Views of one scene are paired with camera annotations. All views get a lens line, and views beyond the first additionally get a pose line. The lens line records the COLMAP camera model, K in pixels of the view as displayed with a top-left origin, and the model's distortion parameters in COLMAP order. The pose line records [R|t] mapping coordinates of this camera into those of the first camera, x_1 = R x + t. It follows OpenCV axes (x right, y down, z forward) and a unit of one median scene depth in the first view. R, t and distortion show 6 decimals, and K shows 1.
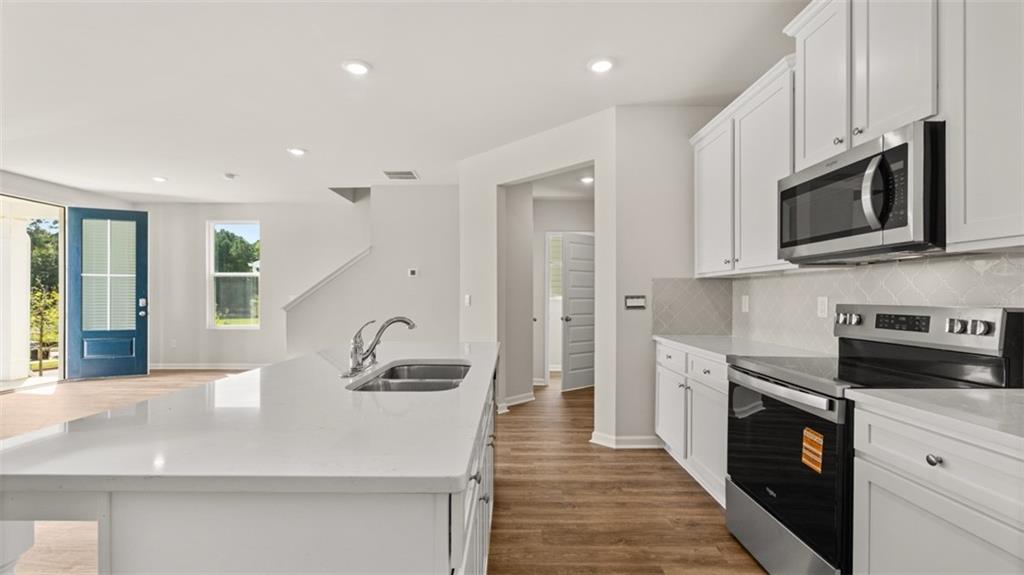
lens RADIAL K [[430.7, 0, 514.7], [0, 430.7, 298.2], [0, 0, 1]] dist [-0.000085, -0.000675]
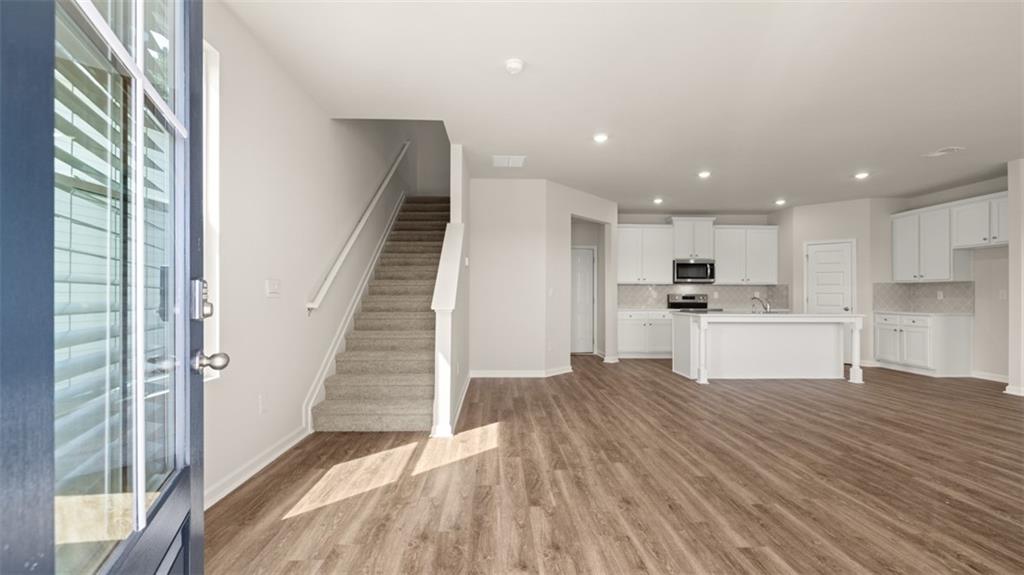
lens RADIAL K [[430.7, 0, 512.4], [0, 430.7, 294.3], [0, 0, 1]] dist [-0.000085, -0.000675]
pose [[-0.025202, 0.009281, 0.999639, -1.896891], [0.003660, 0.999951, -0.009192, 0.028439], [-0.999676, 0.003427, -0.025235, 1.579544]]
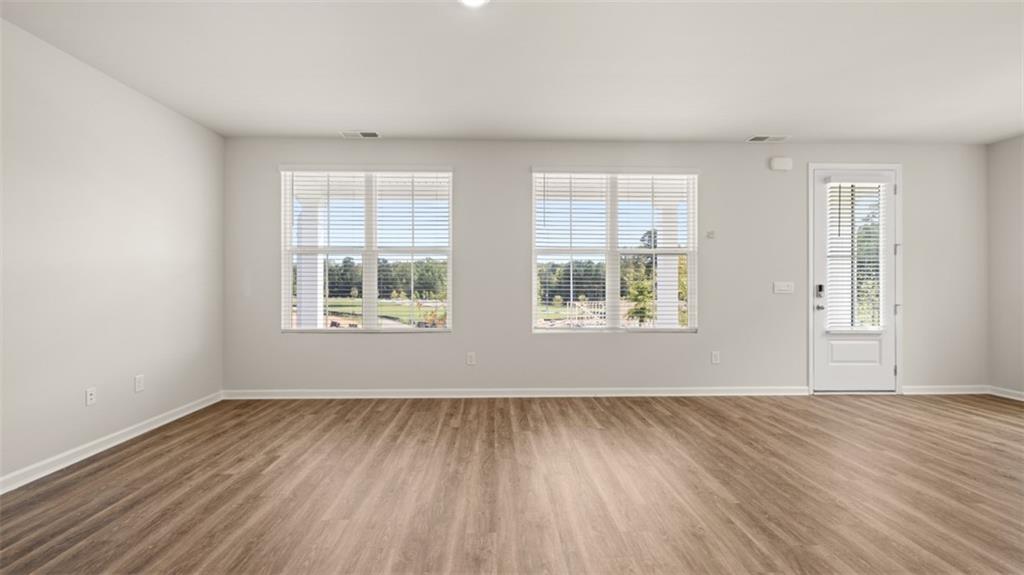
lens RADIAL K [[430.7, 0, 503.6], [0, 430.7, 283.5], [0, 0, 1]] dist [-0.000085, -0.000675]
pose [[0.016655, 0.001275, -0.999860, -0.472611], [-0.007863, 0.999968, 0.001144, 0.004127], [0.999830, 0.007843, 0.016665, 0.464470]]
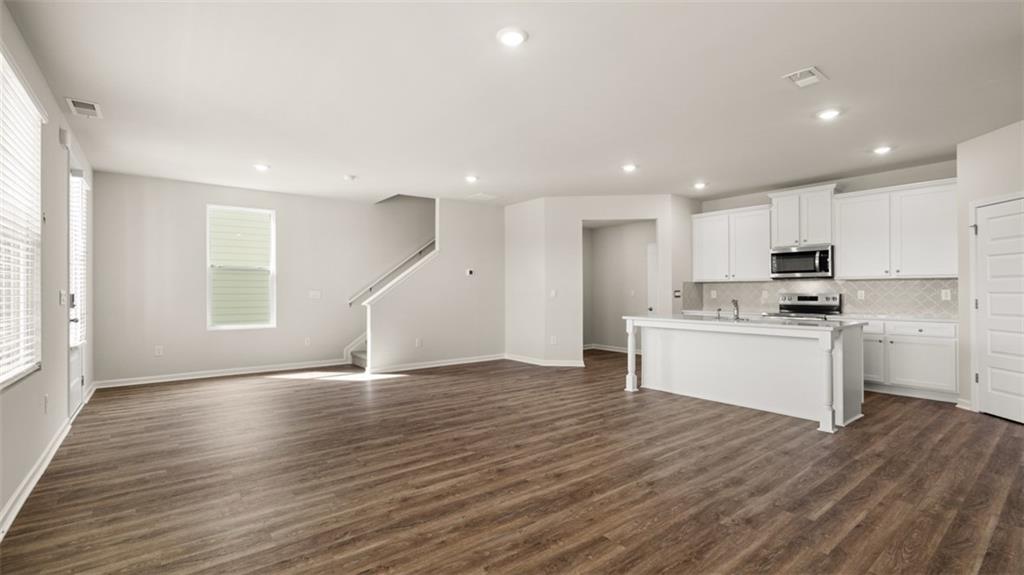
lens RADIAL K [[455.7, 0, 510.8], [0, 455.7, 289.4], [0, 0, 1]] dist [-0.001144, -0.000141]
pose [[0.789497, 0.003922, 0.613742, -1.619306], [0.004085, 0.999924, -0.011645, 0.009770], [-0.613741, 0.011700, 0.789421, -0.189361]]
